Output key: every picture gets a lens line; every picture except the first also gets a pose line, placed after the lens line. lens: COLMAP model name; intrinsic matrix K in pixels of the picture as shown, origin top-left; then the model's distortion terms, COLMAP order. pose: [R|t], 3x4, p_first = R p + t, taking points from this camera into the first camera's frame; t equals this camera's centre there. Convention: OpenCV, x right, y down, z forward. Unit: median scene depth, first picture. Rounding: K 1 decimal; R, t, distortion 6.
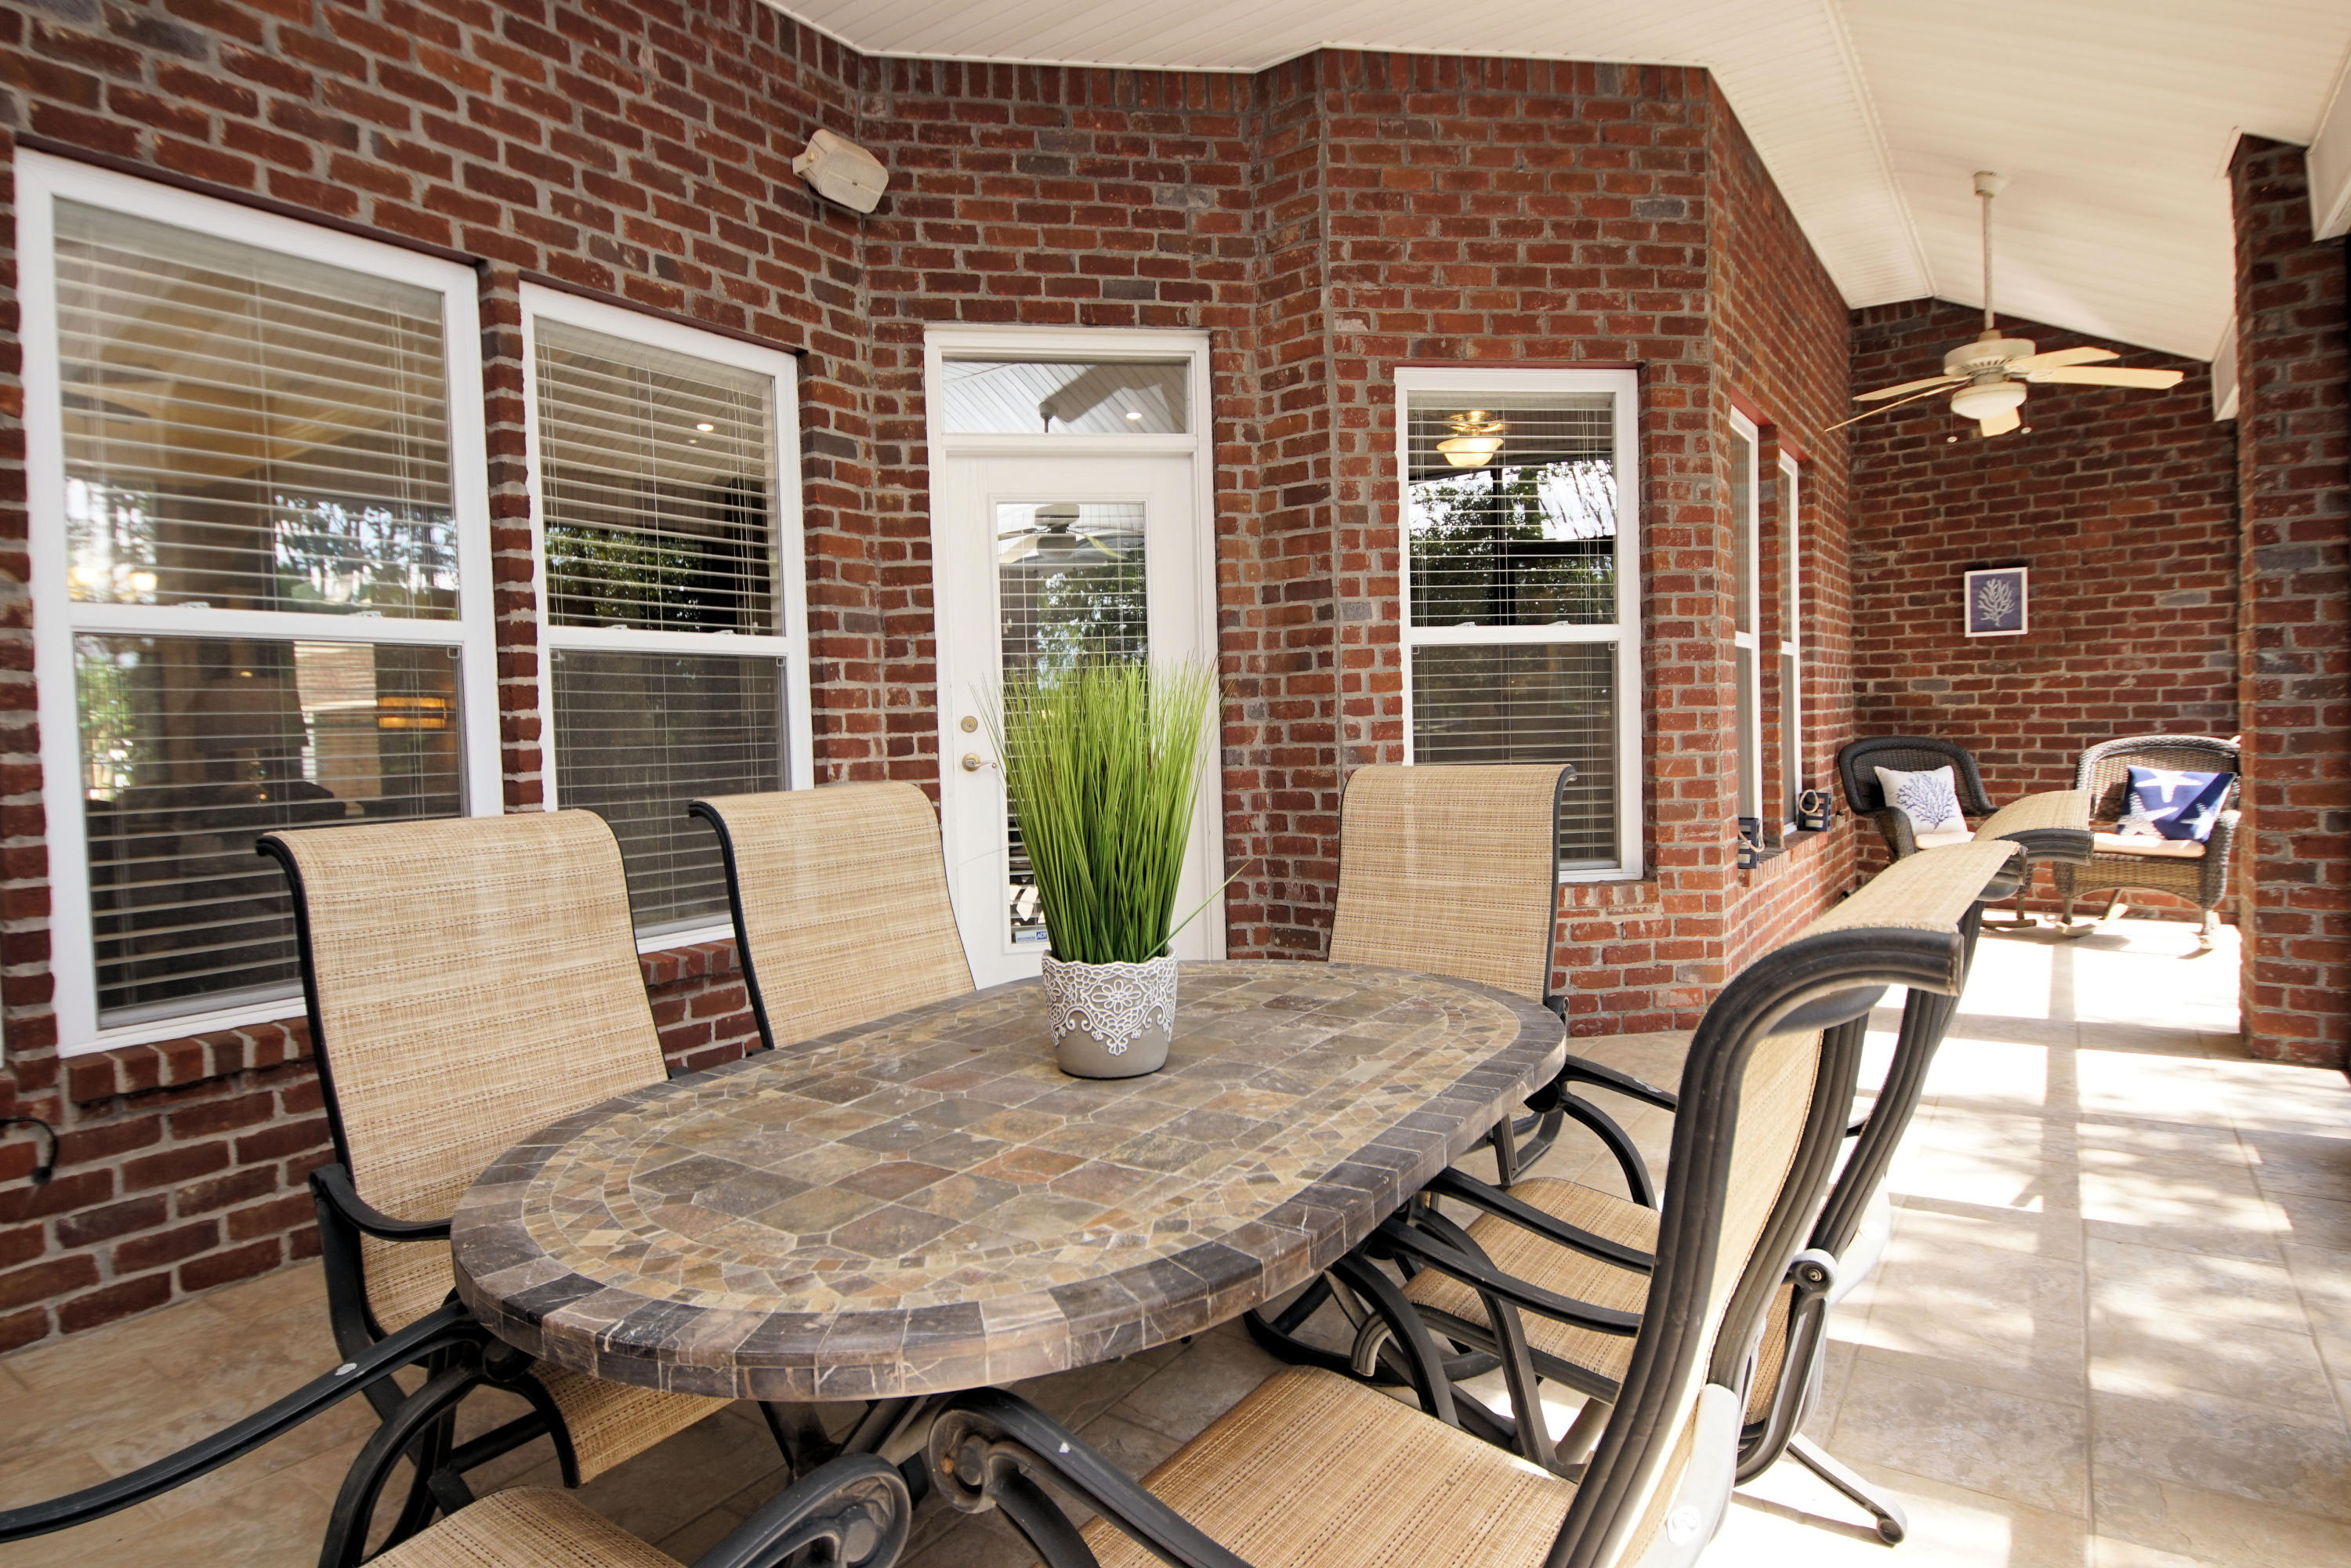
lens RADIAL K [[1260.3, 0, 1158.2], [0, 1260.3, 779.6], [0, 0, 1]] dist [0.019689, -0.009441]
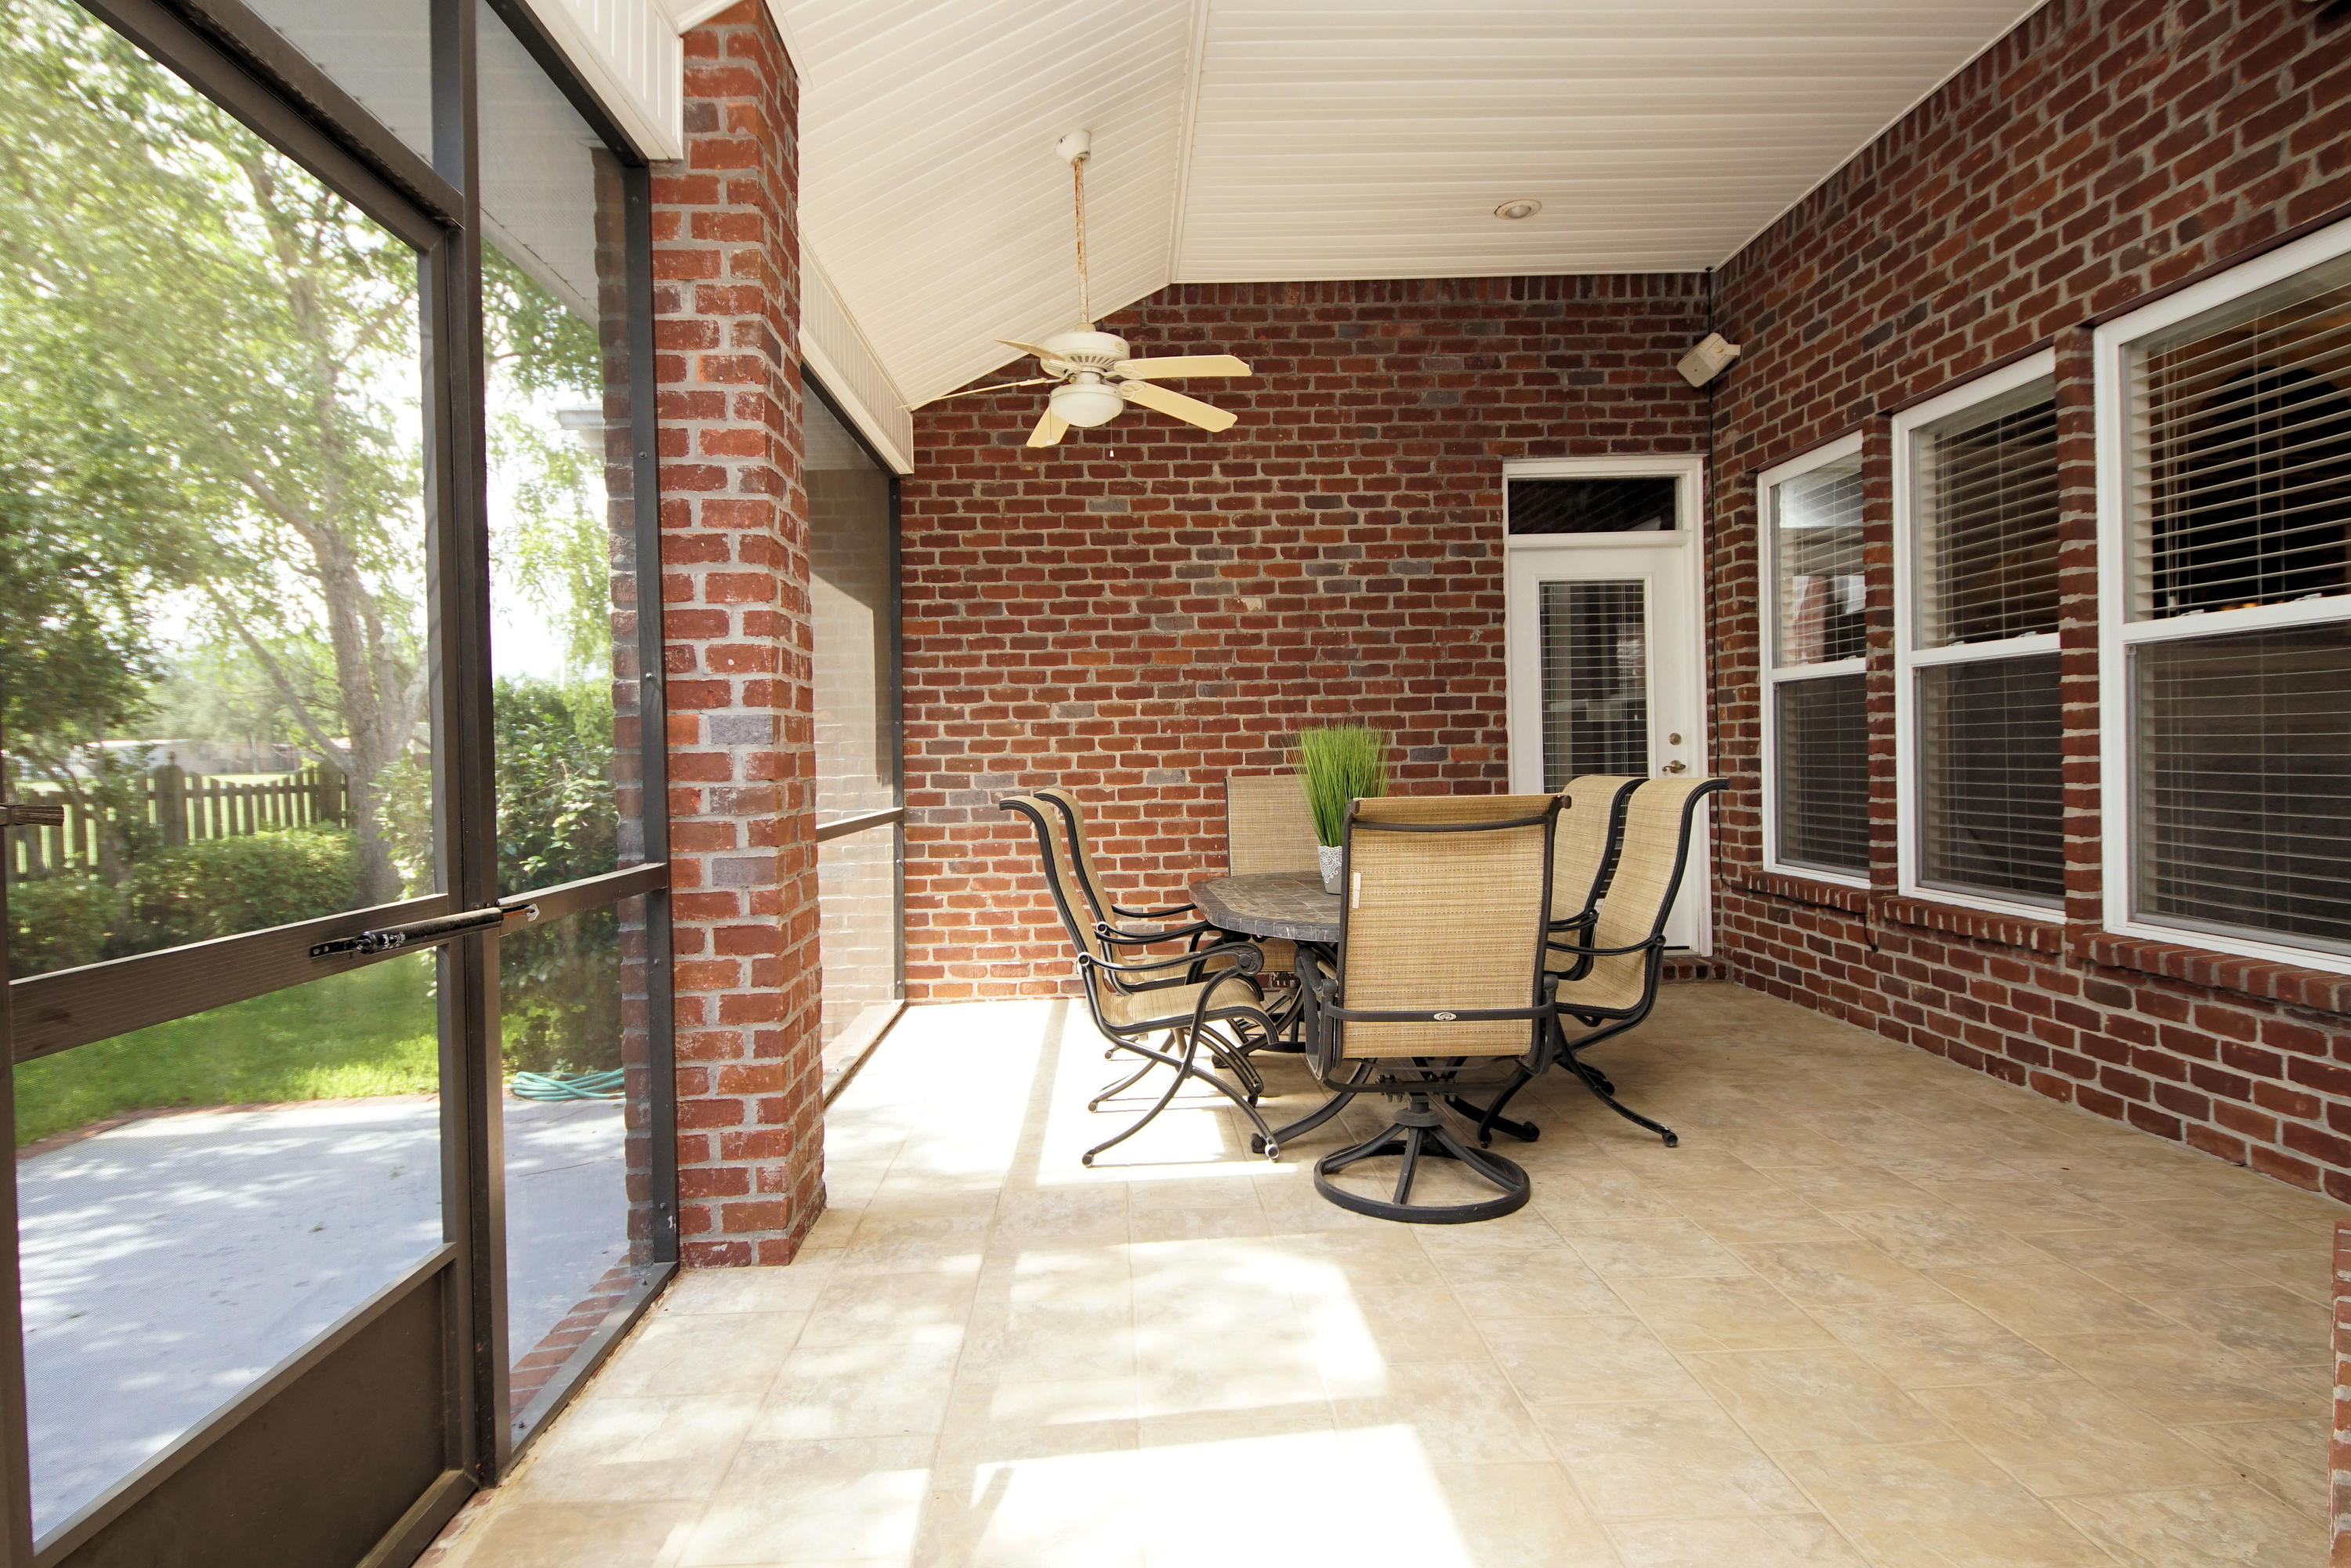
lens RADIAL K [[1260.3, 0, 1163.8], [0, 1260.3, 791.1], [0, 0, 1]] dist [0.019689, -0.009441]
pose [[-0.788273, 0.070922, -0.611225, 0.672876], [0.028124, 0.996450, 0.079350, -0.068437], [0.614682, 0.045359, -0.787469, 1.060579]]
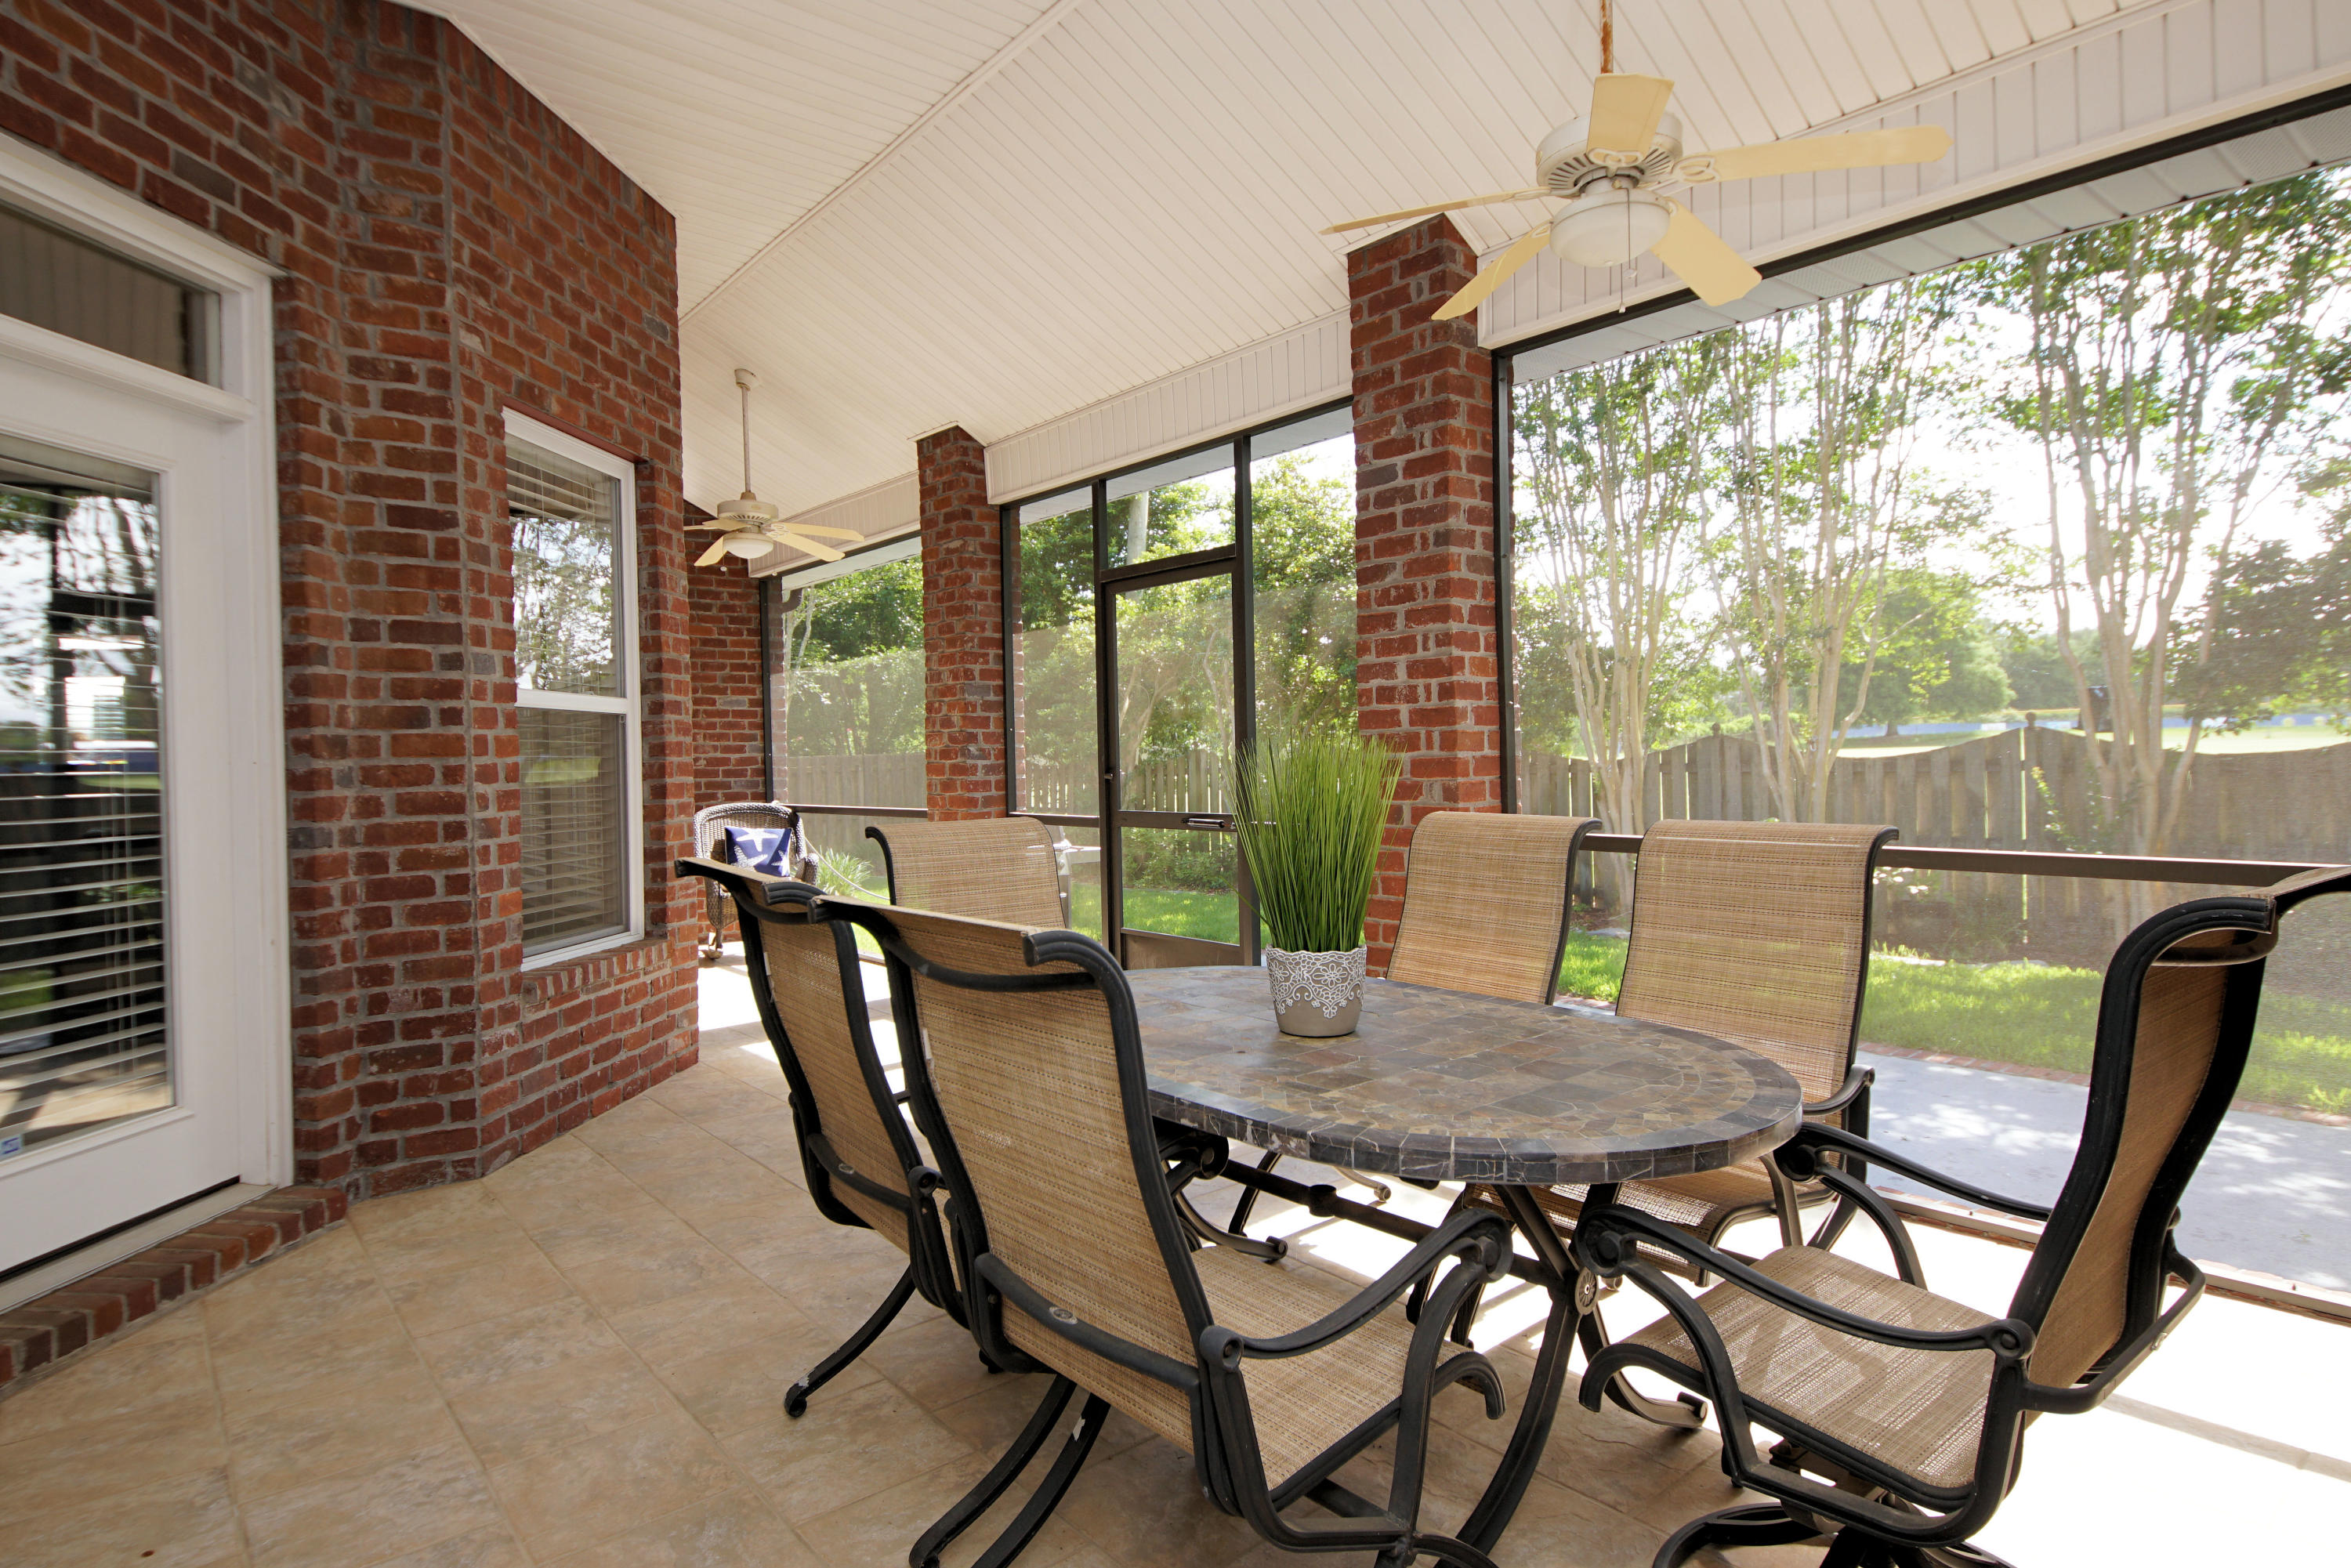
lens RADIAL K [[1260.3, 0, 1184.5], [0, 1260.3, 774.5], [0, 0, 1]] dist [0.019689, -0.009441]
pose [[0.240677, 0.010383, 0.970550, -0.566719], [0.056853, 0.998075, -0.024775, -0.007179], [-0.968939, 0.061142, 0.239623, 0.315685]]
